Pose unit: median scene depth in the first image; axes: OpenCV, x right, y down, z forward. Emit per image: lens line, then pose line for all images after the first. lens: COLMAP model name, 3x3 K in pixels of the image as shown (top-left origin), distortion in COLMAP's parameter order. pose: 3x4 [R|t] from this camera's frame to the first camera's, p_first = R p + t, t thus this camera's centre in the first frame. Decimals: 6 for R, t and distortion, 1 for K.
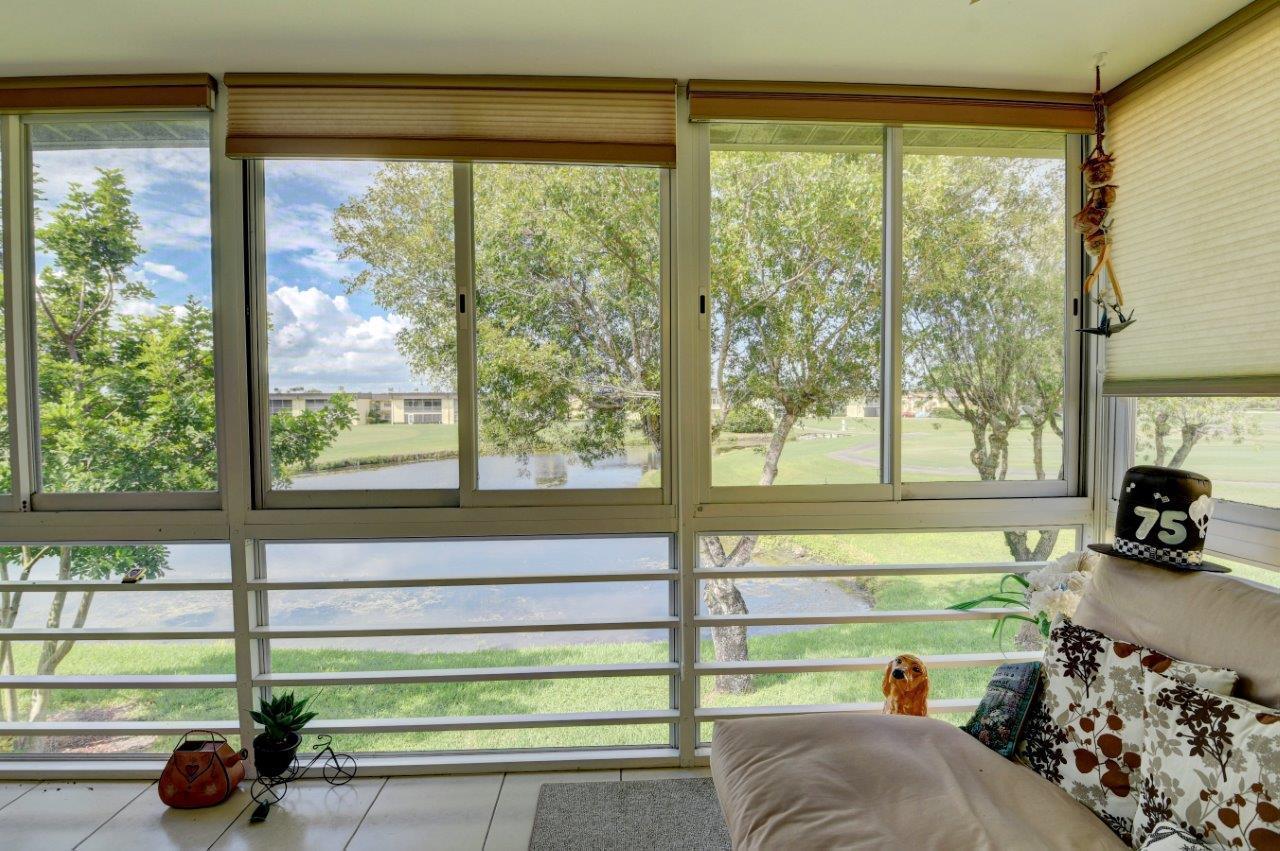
lens RADIAL K [[557.2, 0, 640.0], [0, 557.2, 425.5], [0, 0, 1]] dist [-0.001308, -0.026028]
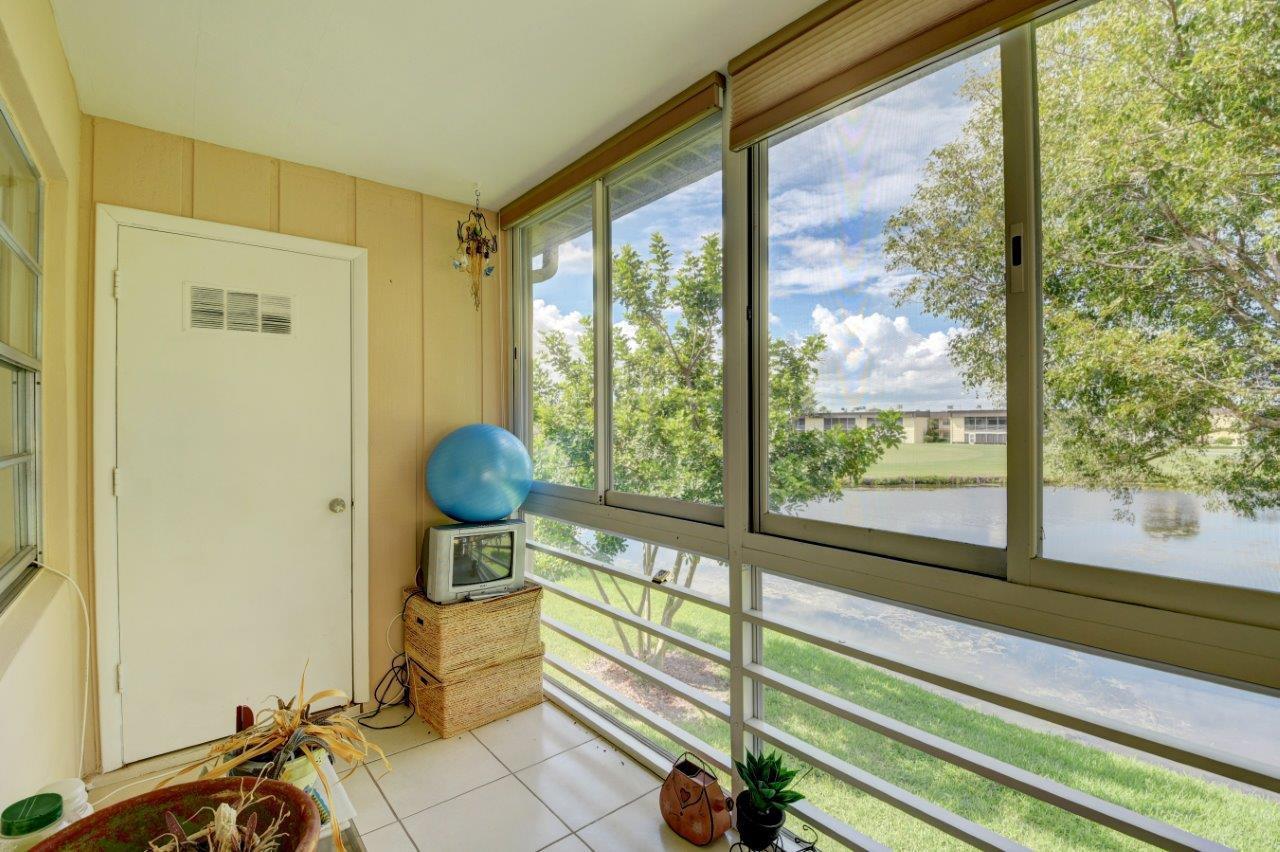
lens RADIAL K [[562.1, 0, 651.9], [0, 562.1, 420.2], [0, 0, 1]] dist [0.010824, -0.022316]
pose [[0.615536, -0.000151, -0.788109, -0.019946], [-0.033197, 0.999107, -0.026120, -0.000218], [0.787409, 0.042241, 0.614982, 0.079943]]
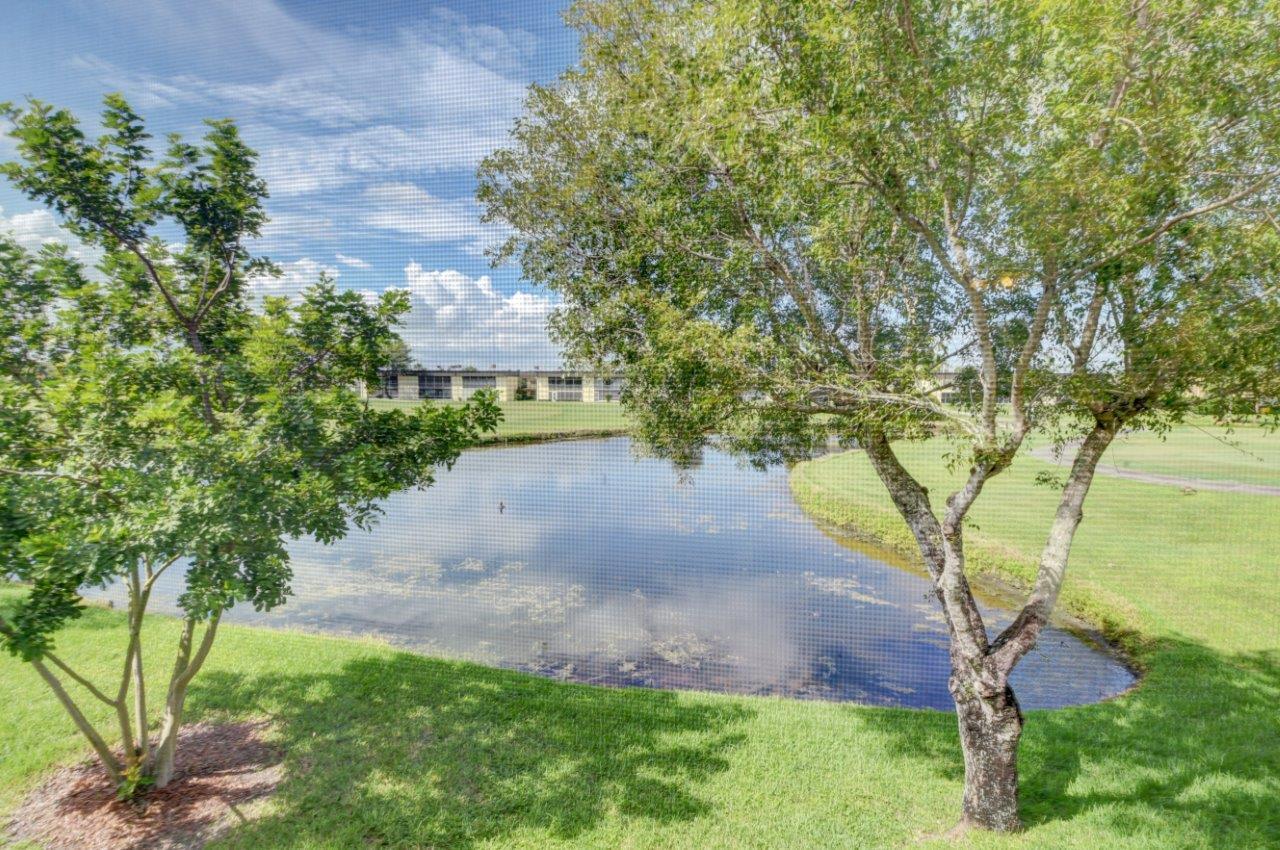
lens RADIAL K [[562.7, 0, 638.6], [0, 562.7, 421.2], [0, 0, 1]] dist [0.034584, -0.037510]
pose [[0.970924, 0.028861, -0.237643, -0.117146], [-0.022094, 0.999272, 0.031090, -0.042492], [0.238367, -0.024935, 0.970855, 0.249424]]
